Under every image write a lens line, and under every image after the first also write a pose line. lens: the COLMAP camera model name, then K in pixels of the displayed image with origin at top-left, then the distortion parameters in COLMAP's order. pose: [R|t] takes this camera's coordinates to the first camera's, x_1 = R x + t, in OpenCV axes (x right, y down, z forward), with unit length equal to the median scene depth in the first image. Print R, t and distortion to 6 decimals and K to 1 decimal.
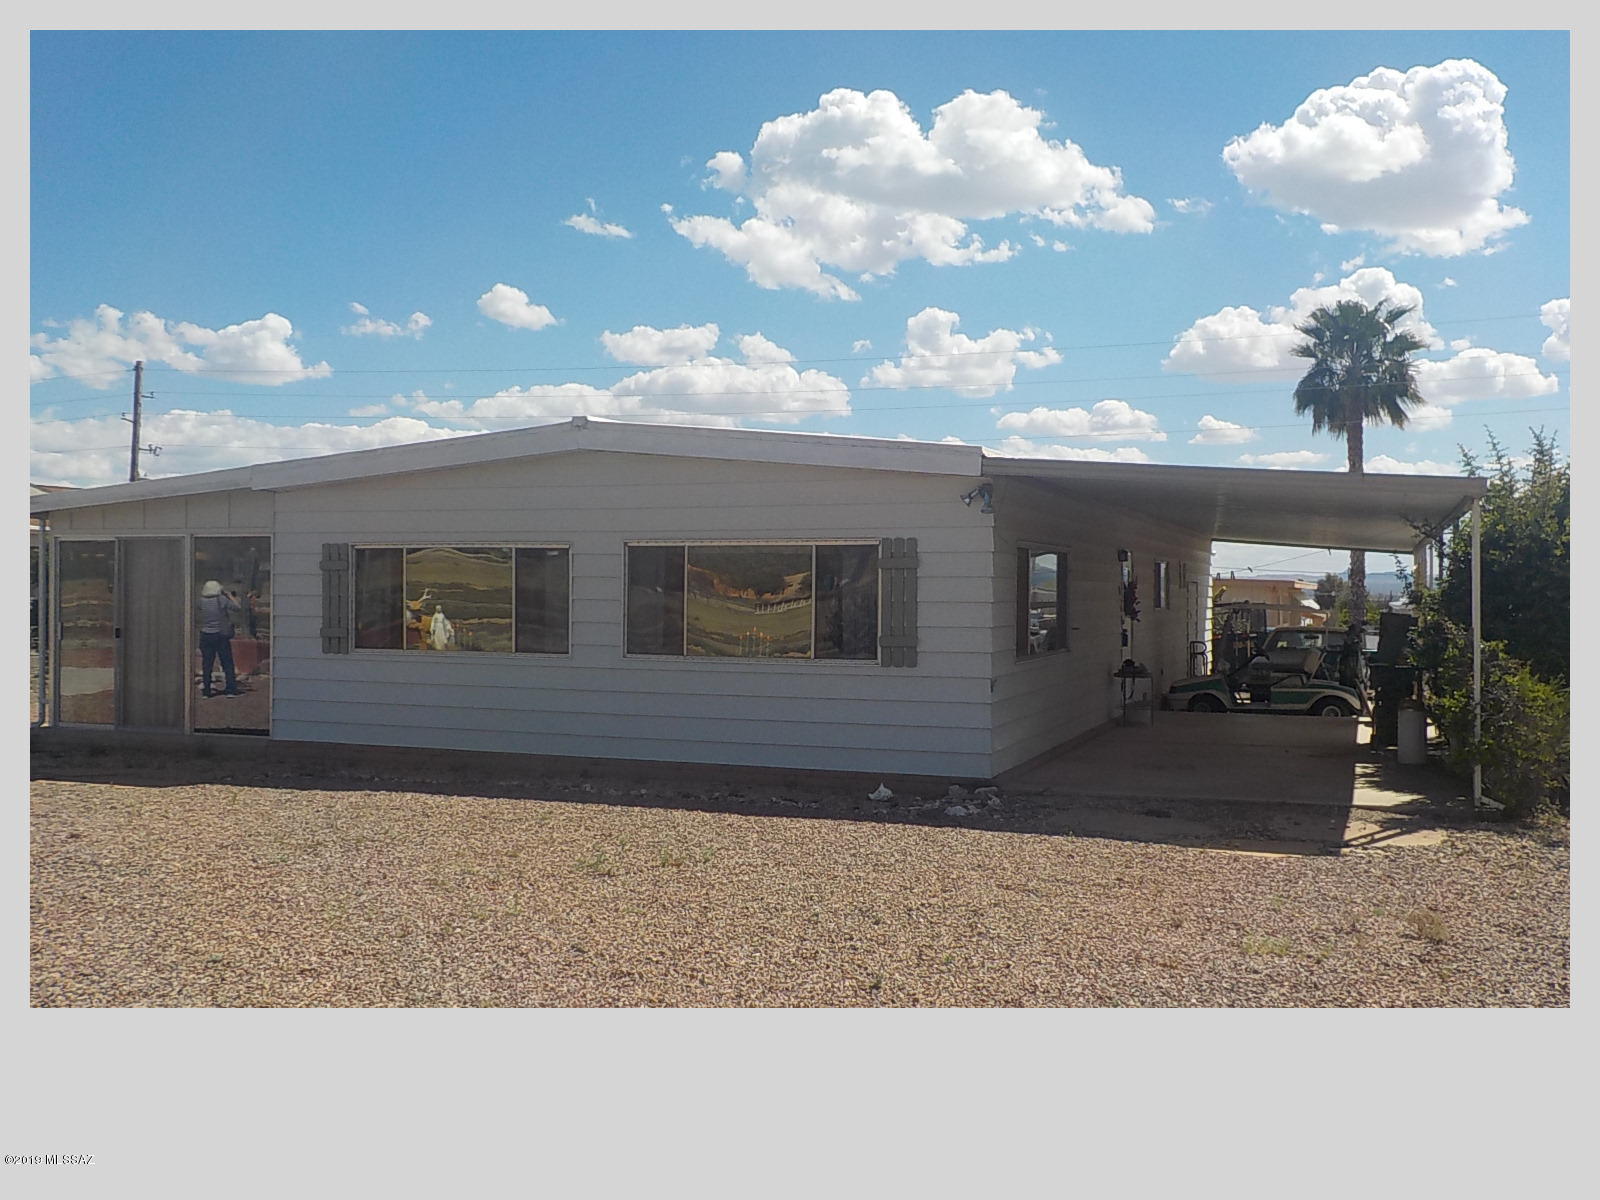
lens RADIAL K [[1442.4, 0, 800.0], [0, 1442.4, 600.0], [0, 0, 1]] dist [0.013514, 0.011824]
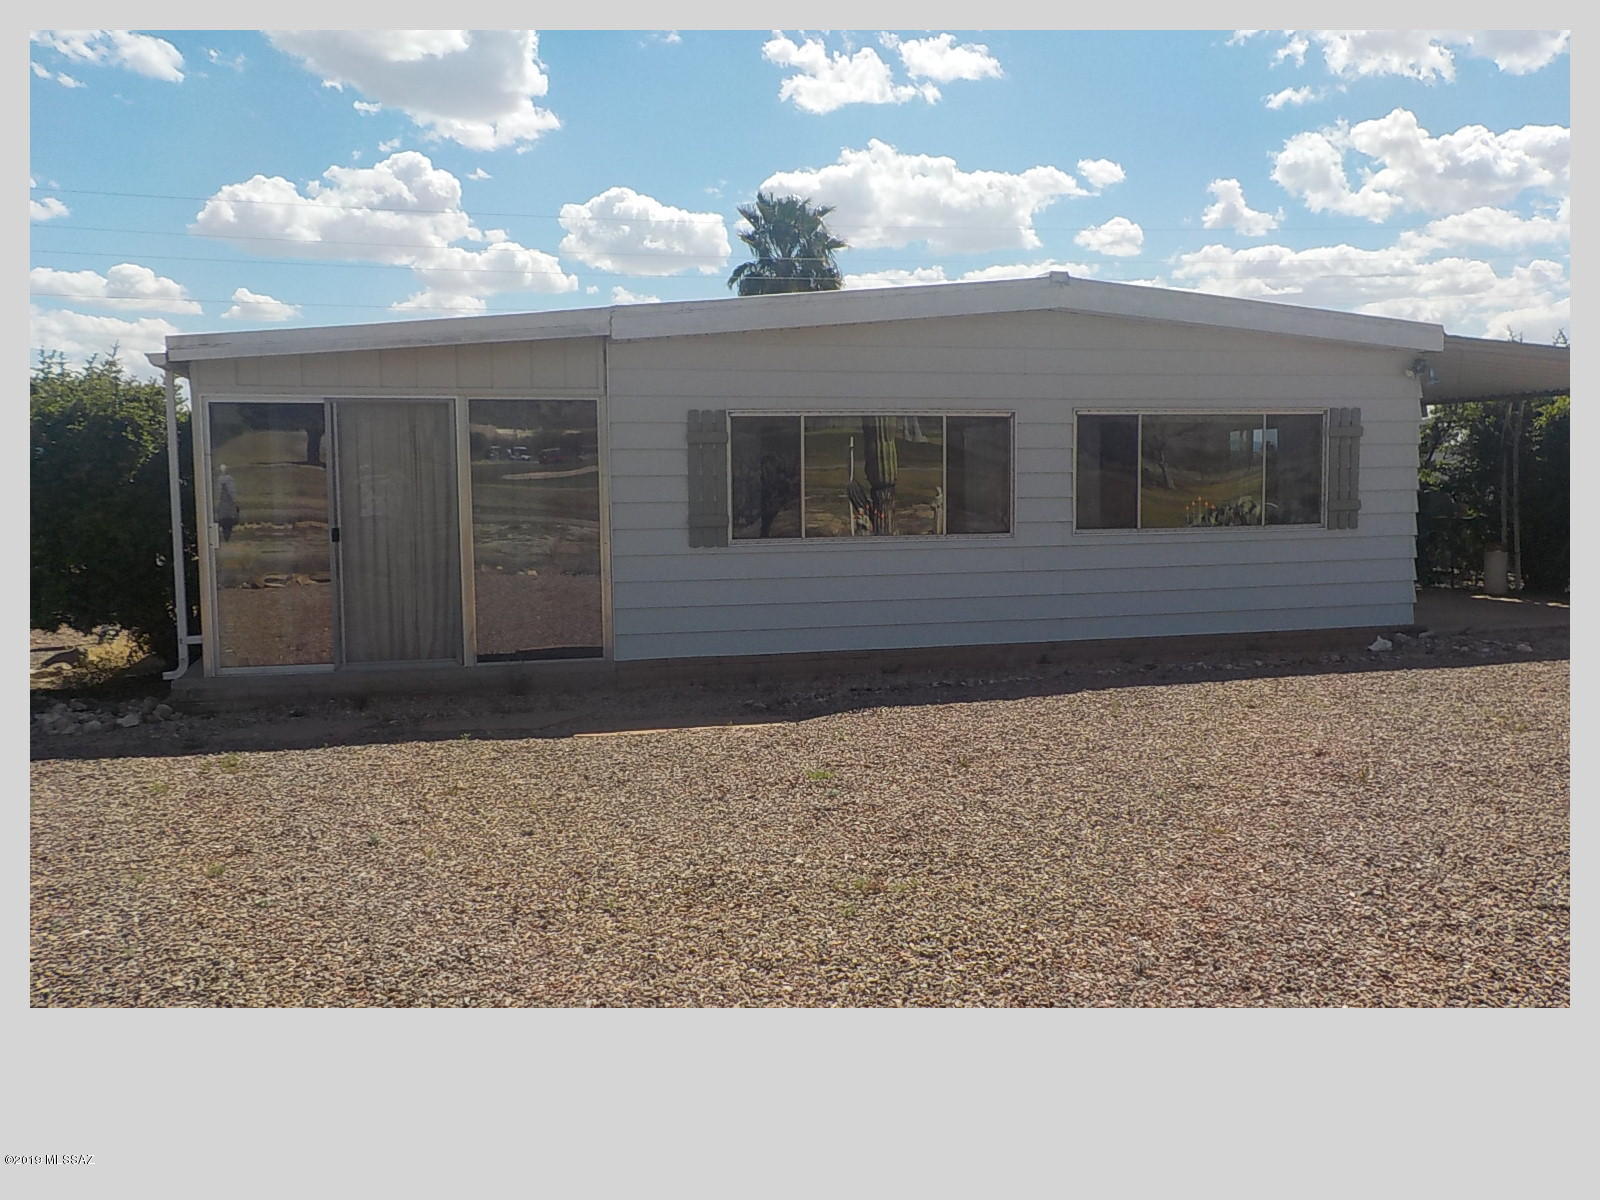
lens RADIAL K [[1427.2, 0, 835.7], [0, 1427.2, 602.9], [0, 0, 1]] dist [0.019956, 0.007156]
pose [[0.792666, -0.070763, 0.605535, -0.807047], [0.018947, 0.995621, 0.091546, -0.003609], [-0.609361, -0.061092, 0.790535, 0.349359]]
